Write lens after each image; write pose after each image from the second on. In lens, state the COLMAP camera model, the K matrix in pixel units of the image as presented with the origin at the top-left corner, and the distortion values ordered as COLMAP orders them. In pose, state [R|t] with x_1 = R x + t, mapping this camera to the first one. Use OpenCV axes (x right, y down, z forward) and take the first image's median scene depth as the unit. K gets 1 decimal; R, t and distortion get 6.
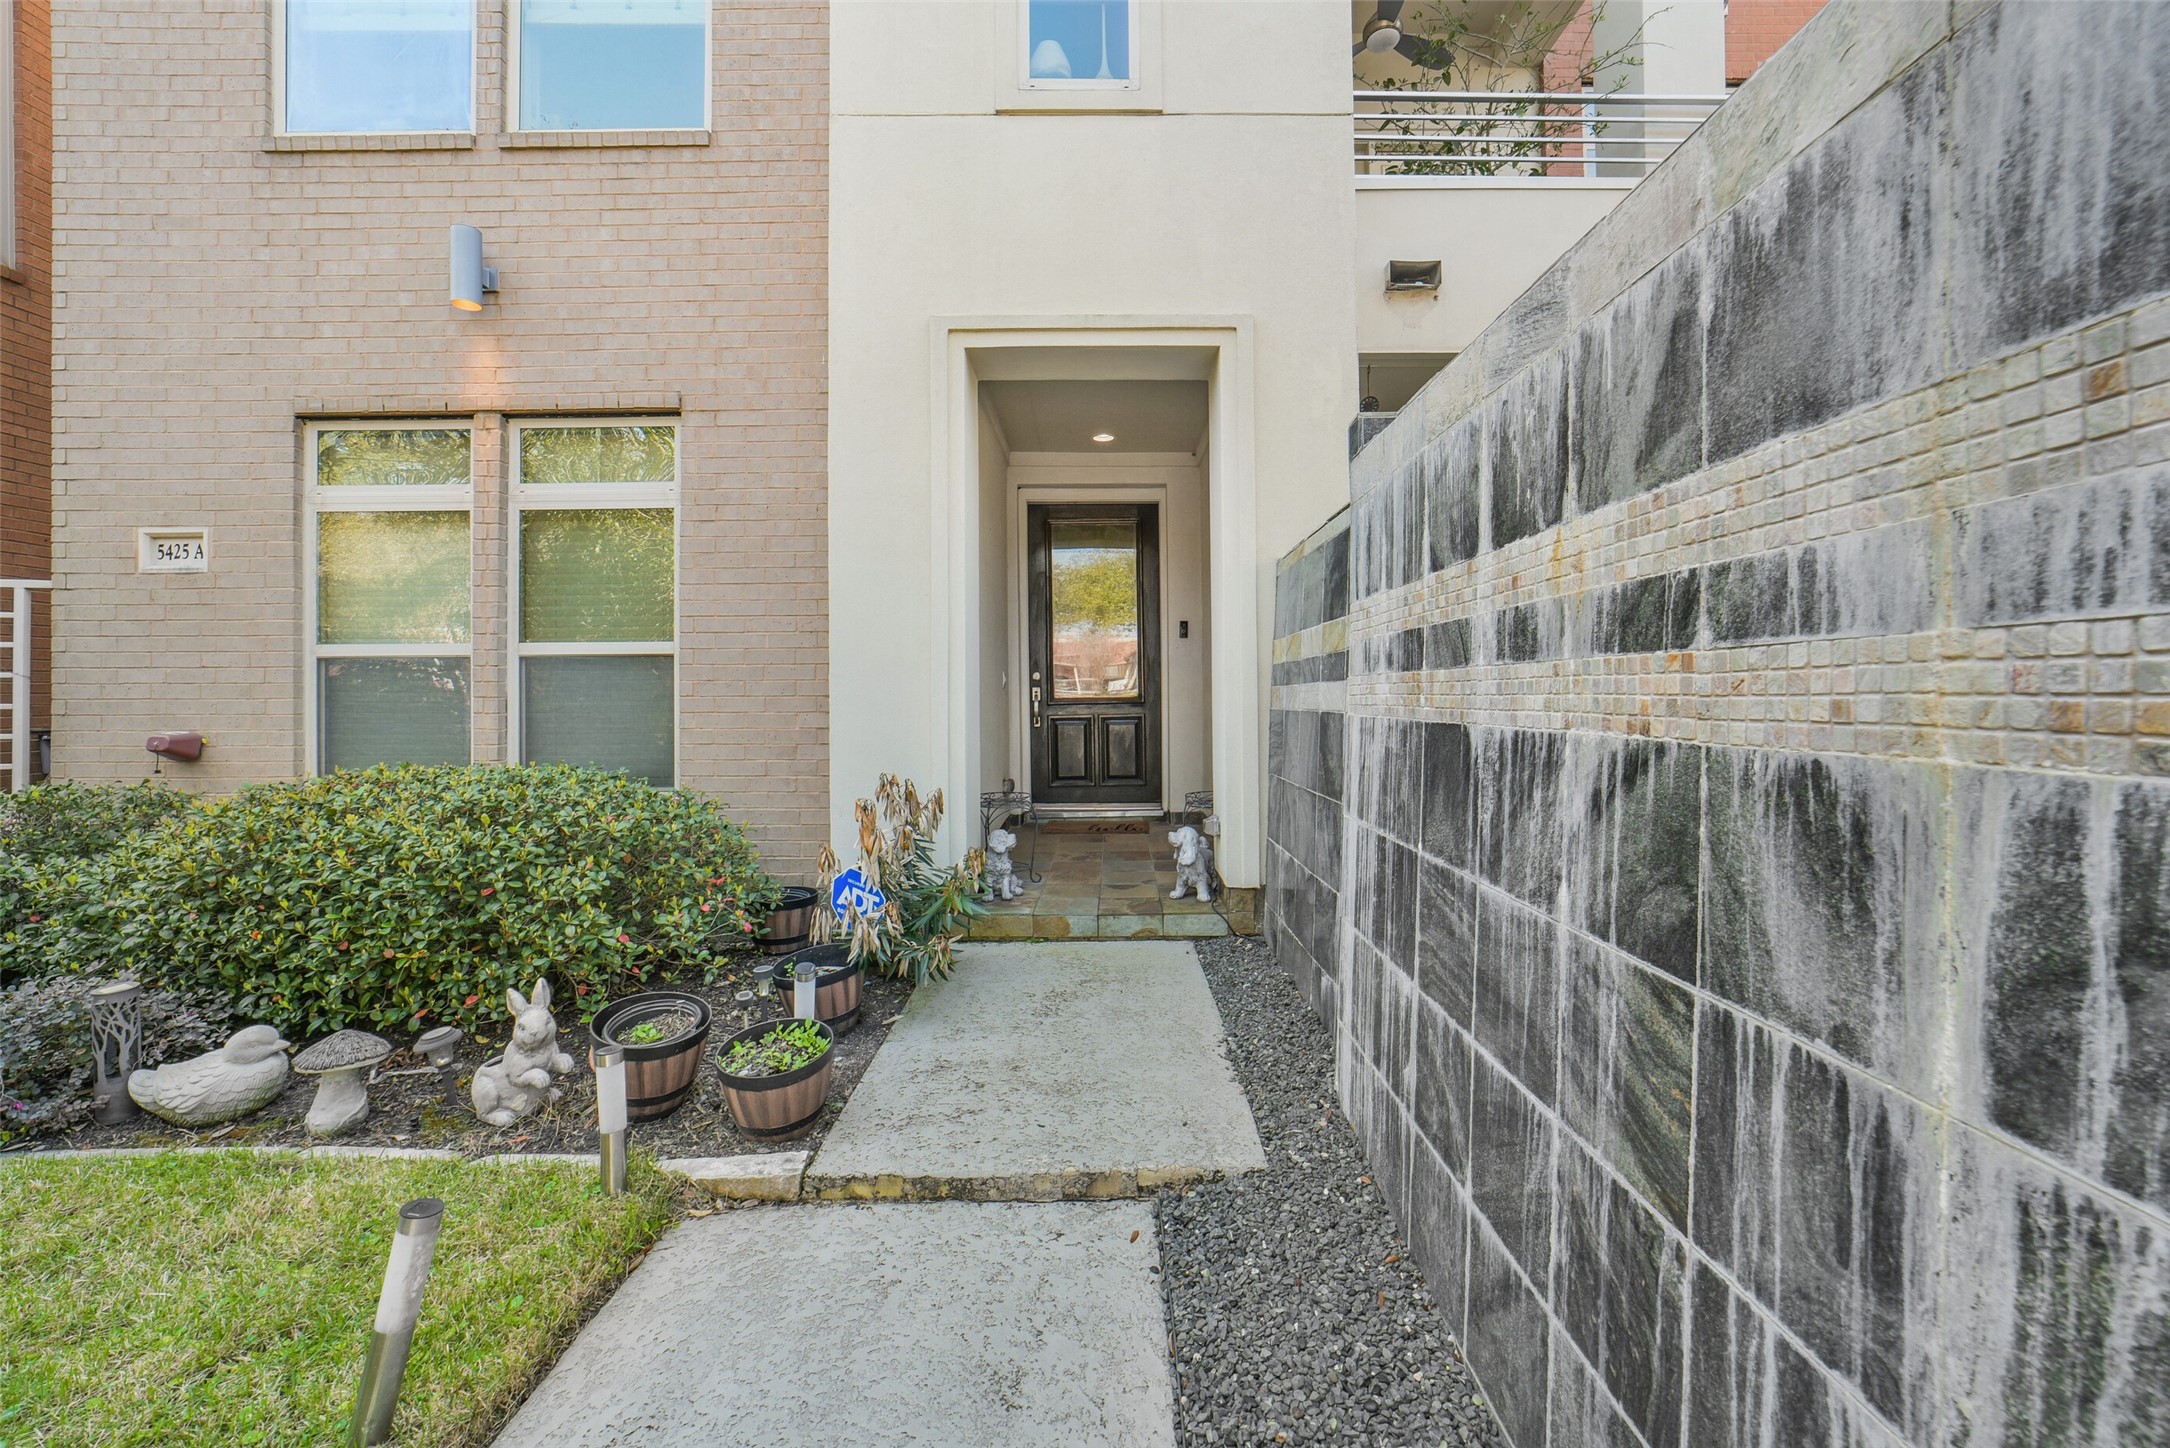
lens RADIAL K [[865.8, 0, 1089.6], [0, 865.8, 718.1], [0, 0, 1]] dist [-0.001959, -0.000099]
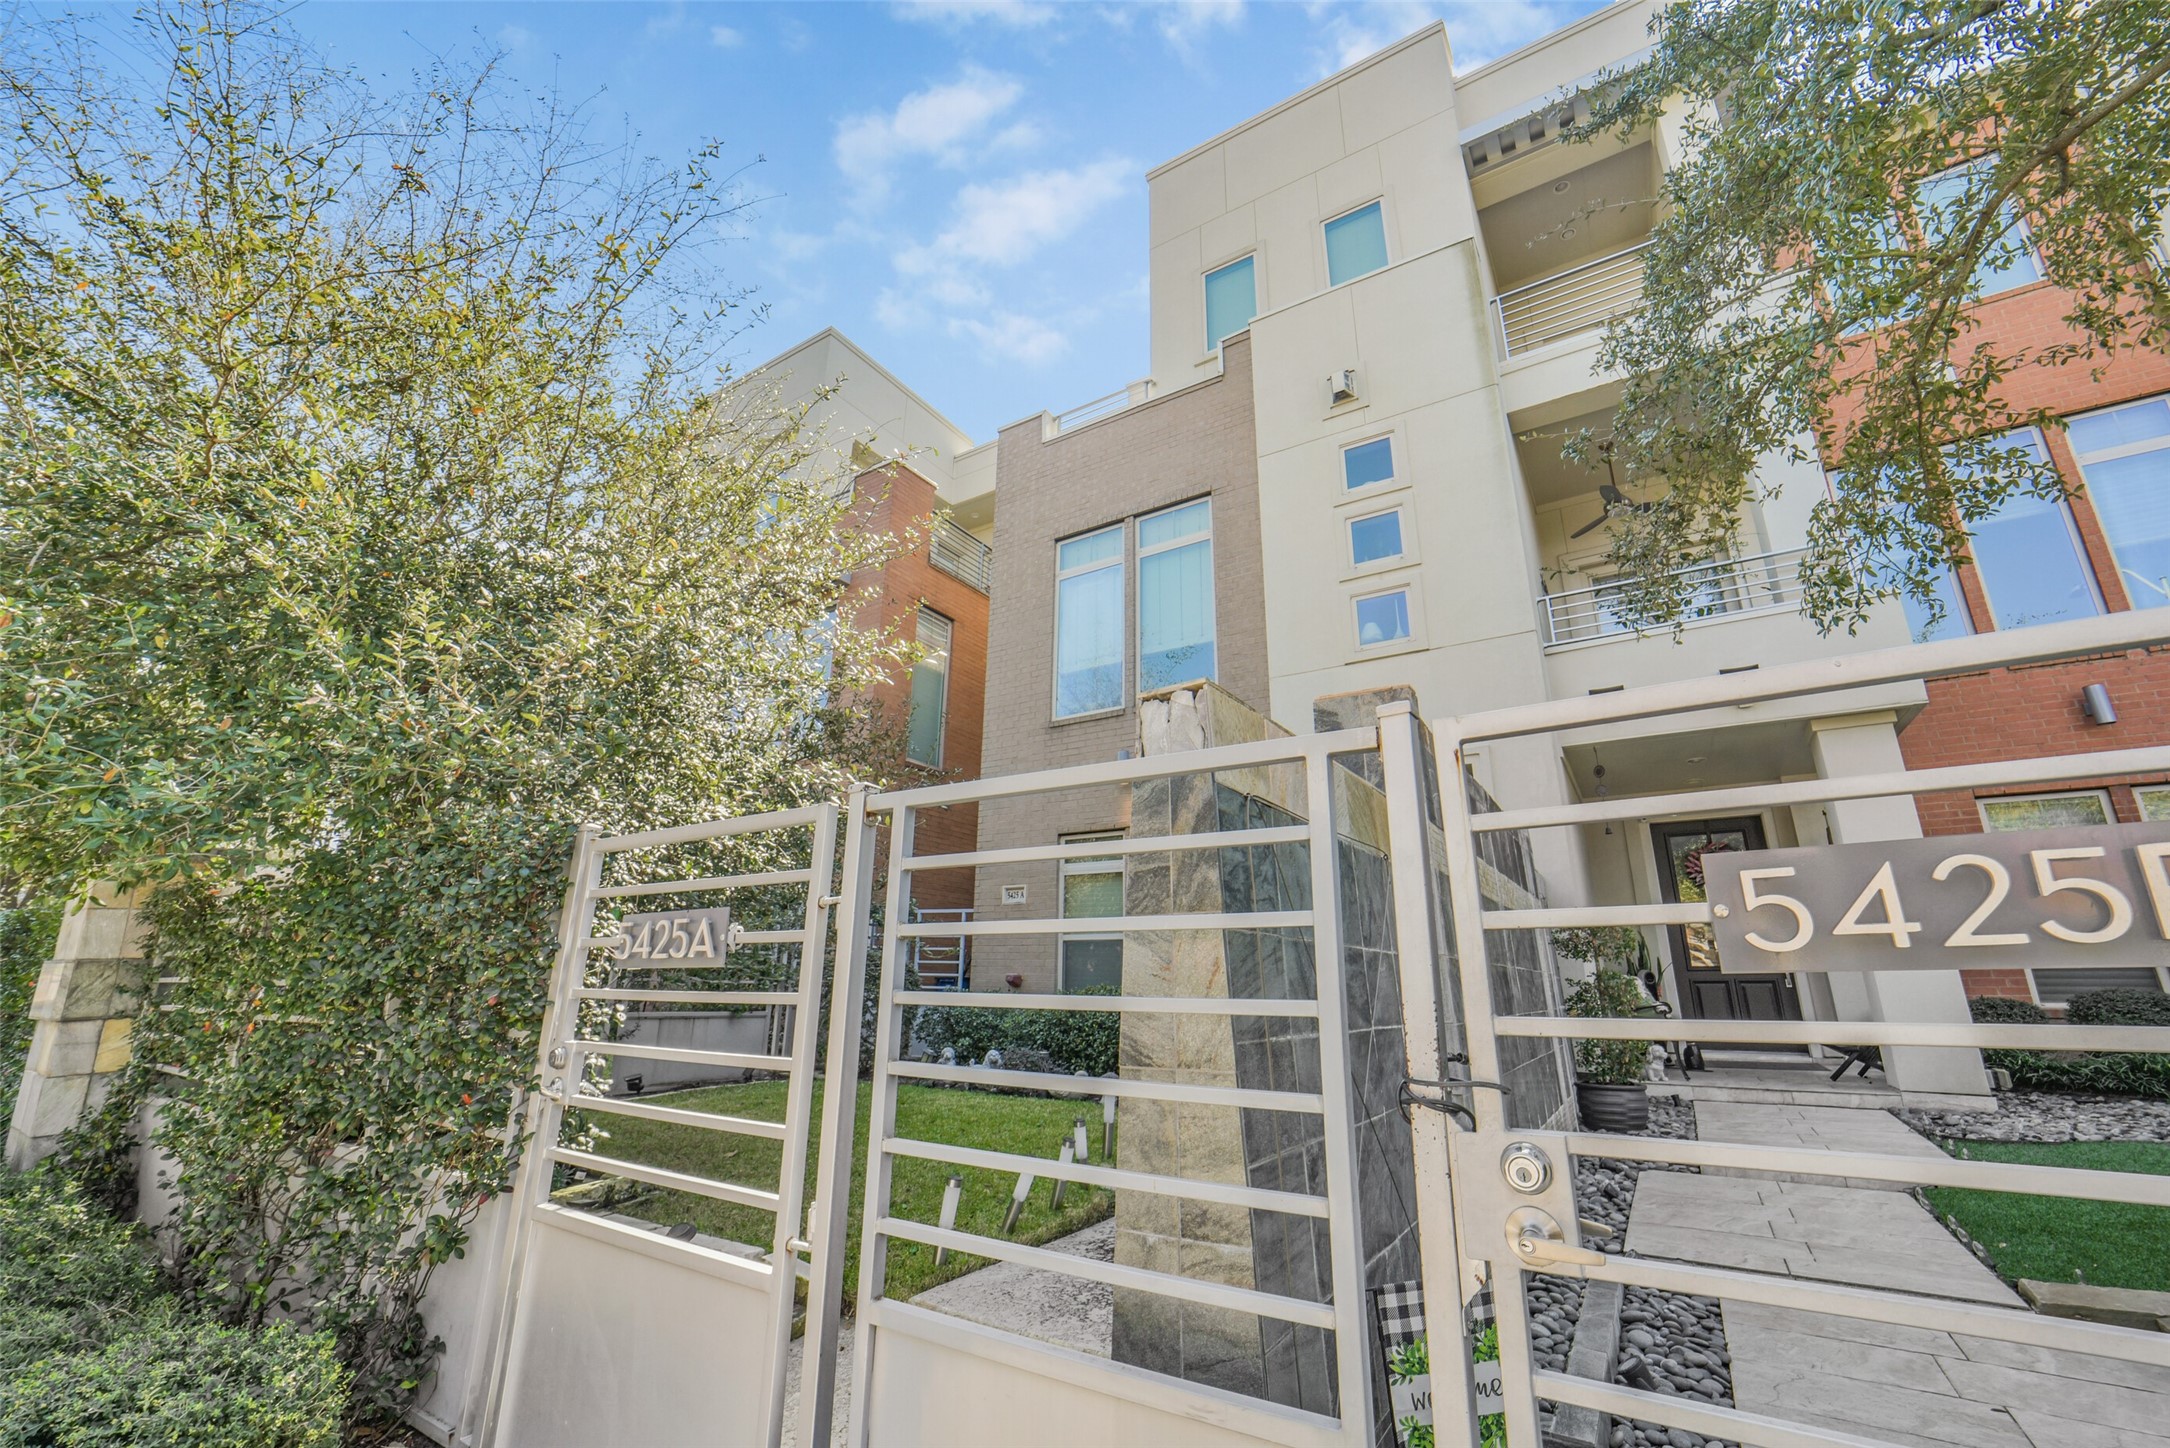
lens RADIAL K [[865.8, 0, 1087.0], [0, 865.8, 723.2], [0, 0, 1]] dist [-0.001959, -0.000099]
pose [[0.848565, -0.144386, -0.509009, 0.397382], [-0.019487, 0.952862, -0.302777, 0.075476], [0.528733, 0.266845, 0.805752, -0.950478]]
